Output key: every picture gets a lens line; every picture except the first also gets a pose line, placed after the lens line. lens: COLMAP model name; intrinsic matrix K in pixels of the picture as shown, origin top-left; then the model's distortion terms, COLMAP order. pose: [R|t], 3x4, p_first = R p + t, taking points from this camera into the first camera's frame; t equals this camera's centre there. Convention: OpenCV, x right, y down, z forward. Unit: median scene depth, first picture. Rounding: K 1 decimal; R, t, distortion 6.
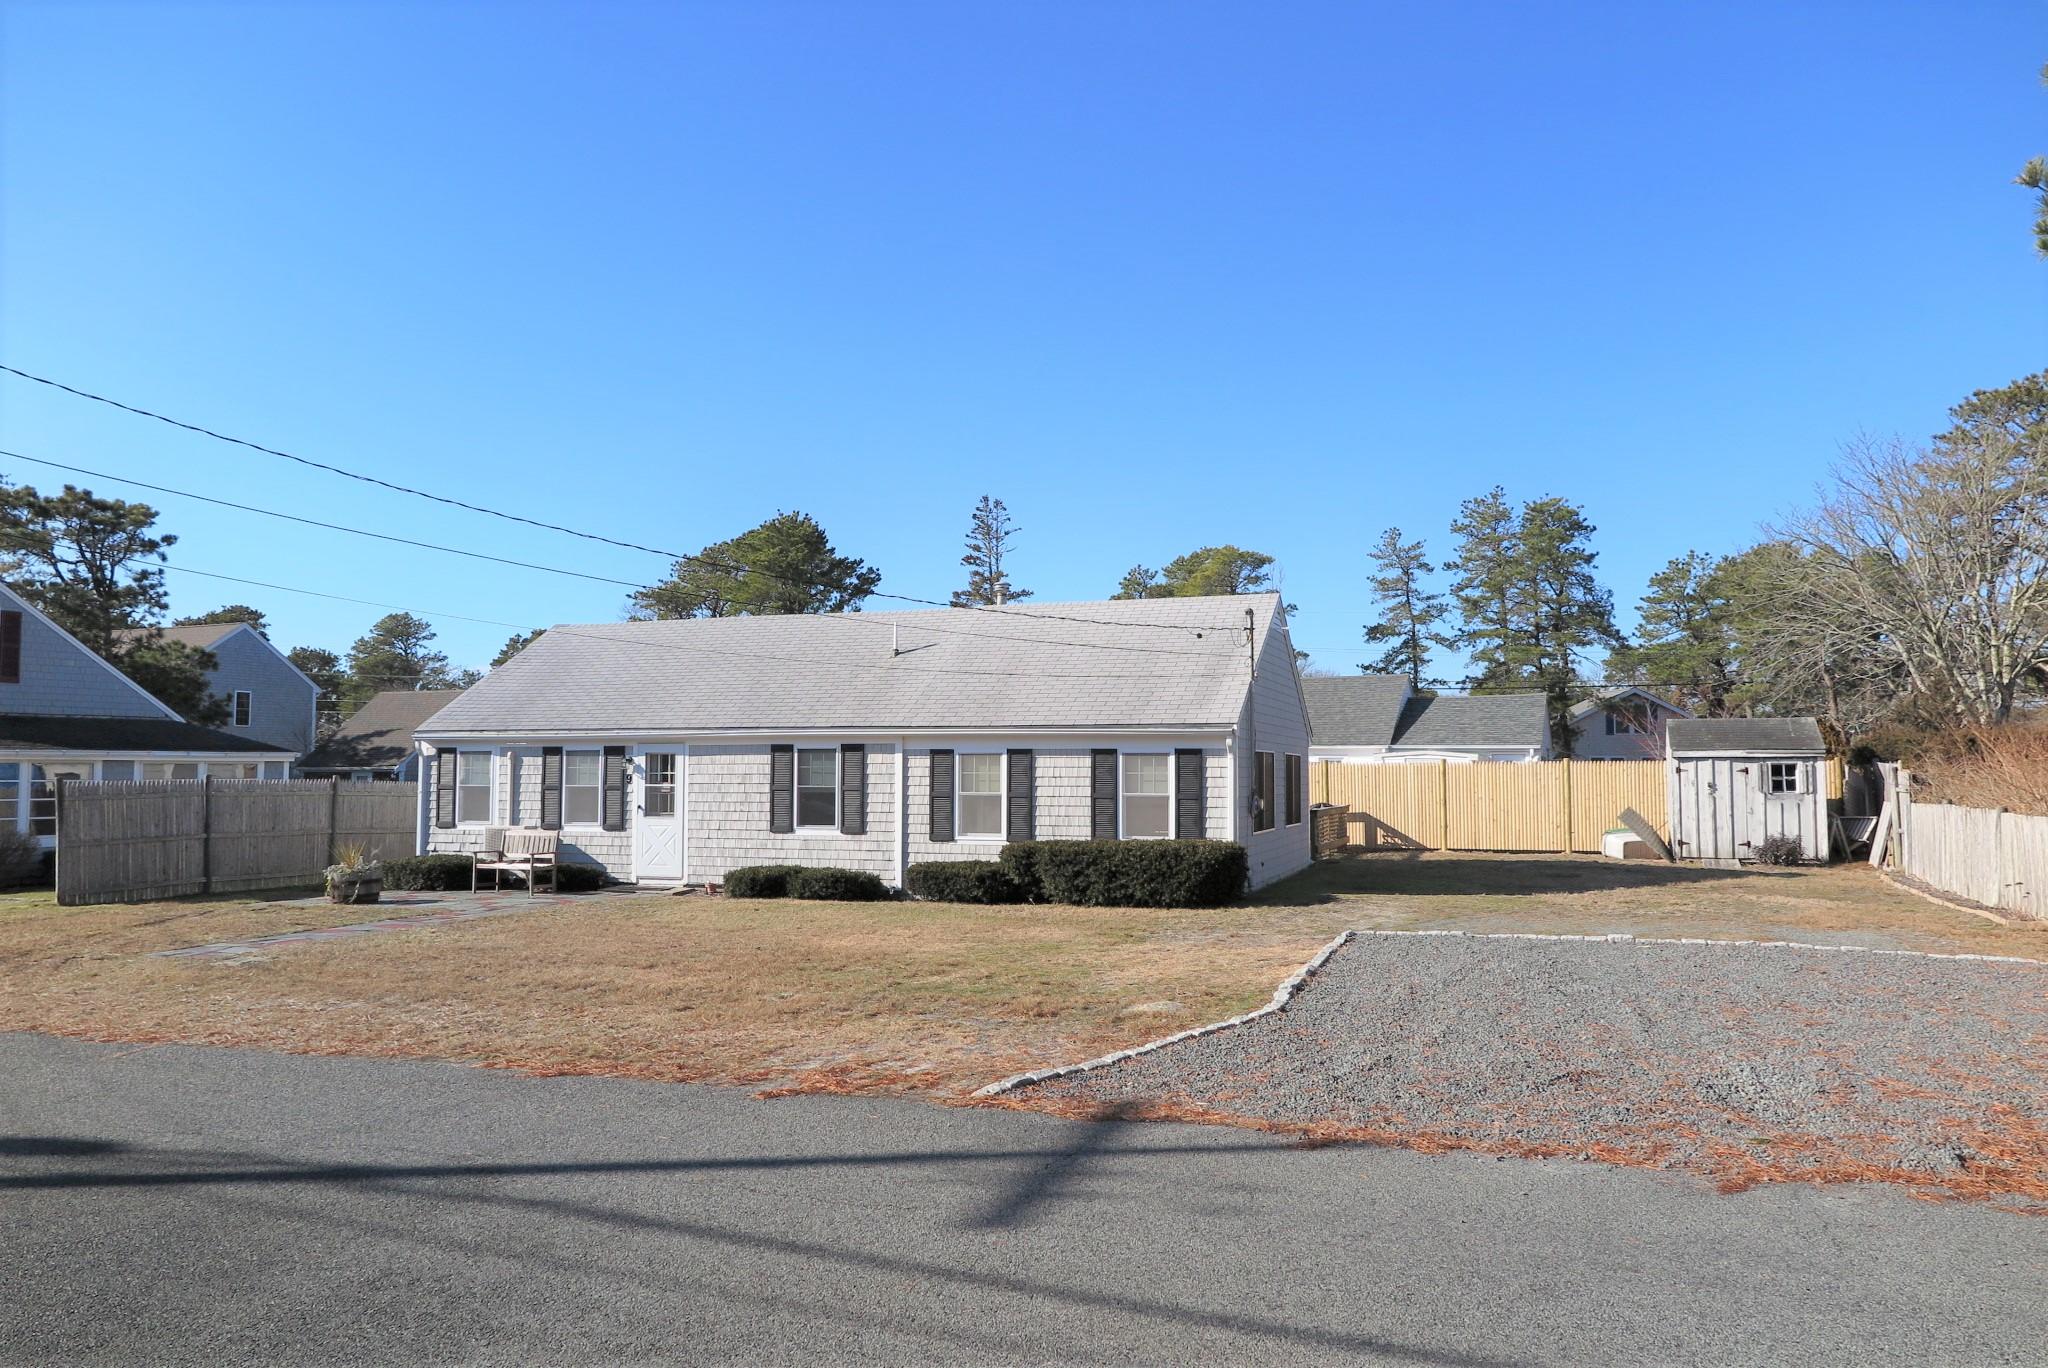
lens RADIAL K [[1407.5, 0, 1028.0], [0, 1407.5, 690.9], [0, 0, 1]] dist [-0.039648, 0.029398]
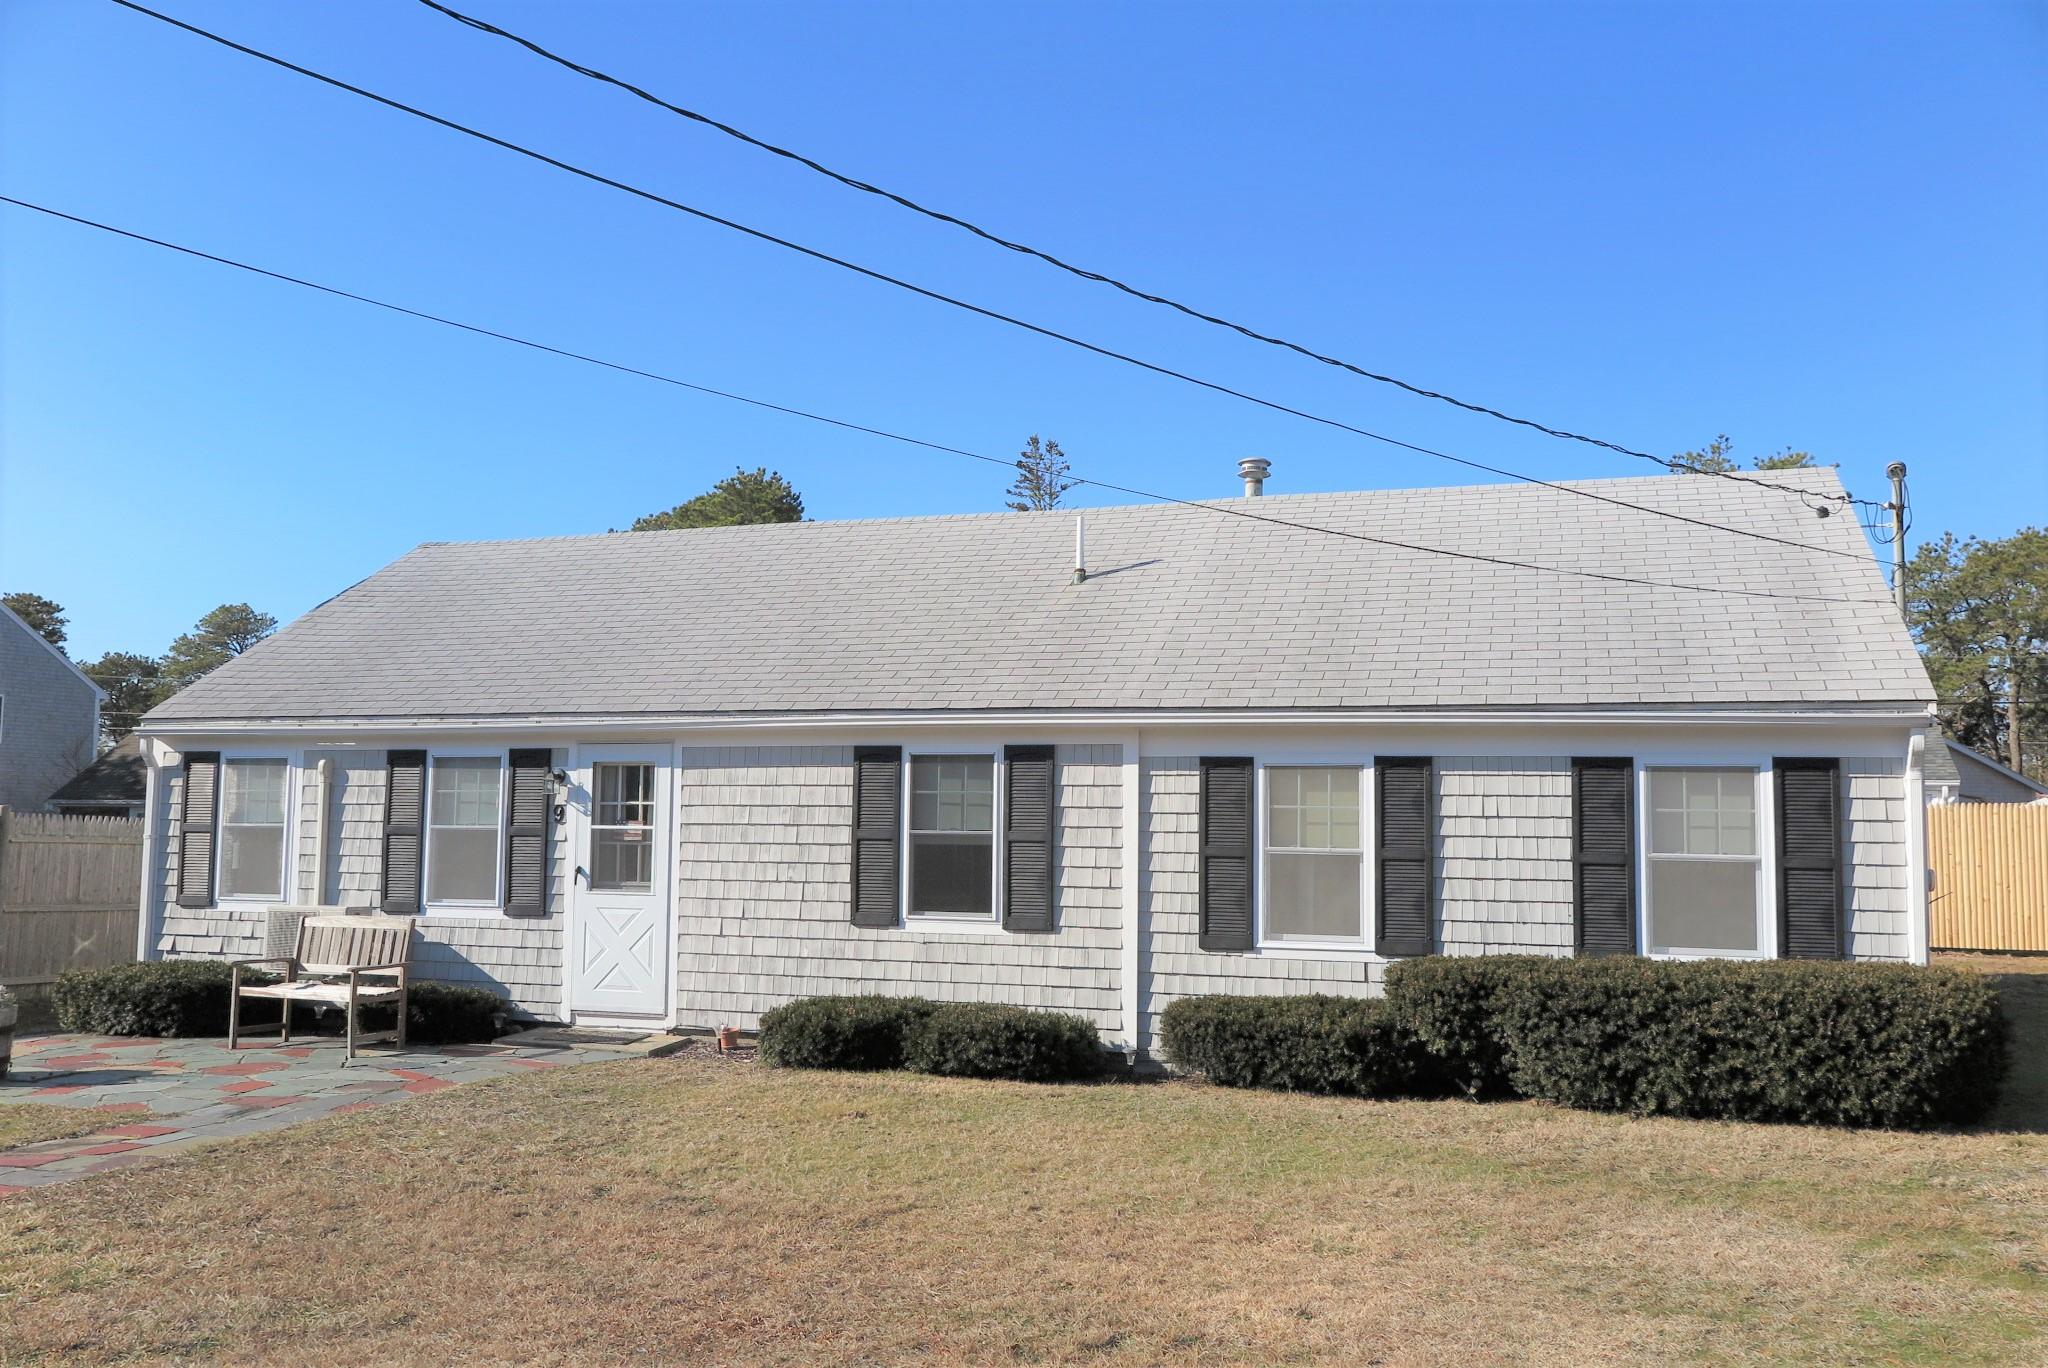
lens RADIAL K [[1636.6, 0, 1024.4], [0, 1636.6, 699.2], [0, 0, 1]] dist [-0.000066, -0.004554]
pose [[0.999795, 0.011353, 0.016775, -0.132896], [-0.011088, 0.999813, -0.015816, 0.030090], [-0.016952, 0.015627, 0.999734, 0.426224]]
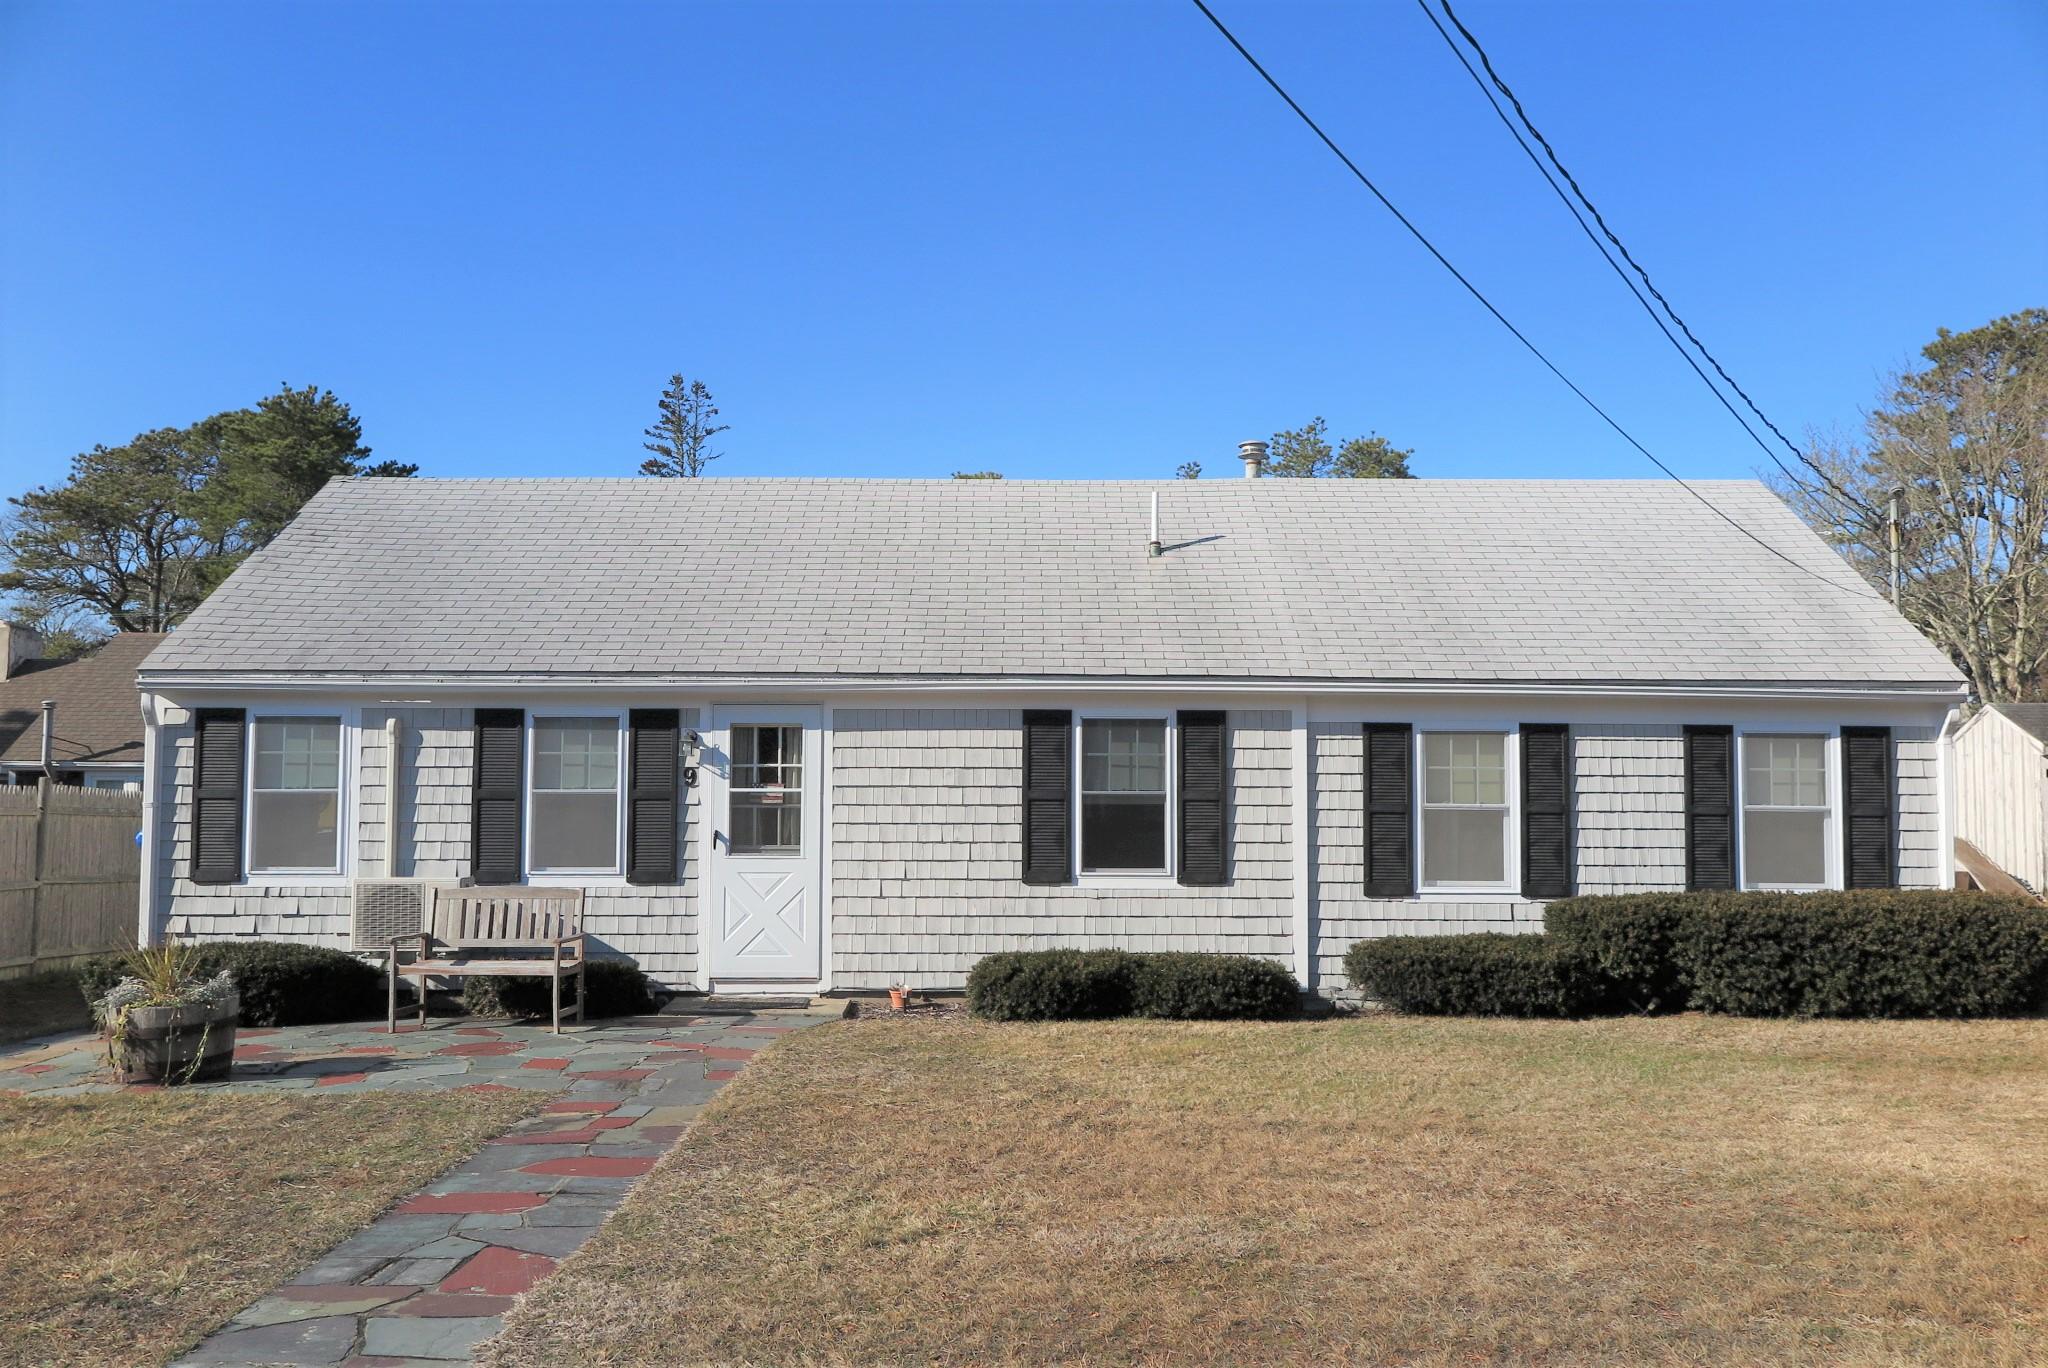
lens RADIAL K [[1708.6, 0, 1027.0], [0, 1708.6, 682.5], [0, 0, 1]] dist [0.001483, -0.000694]
pose [[0.944902, 0.023398, 0.326517, -0.381458], [-0.023365, 0.999719, -0.004024, 0.030708], [-0.326519, -0.003827, 0.945183, 0.417289]]
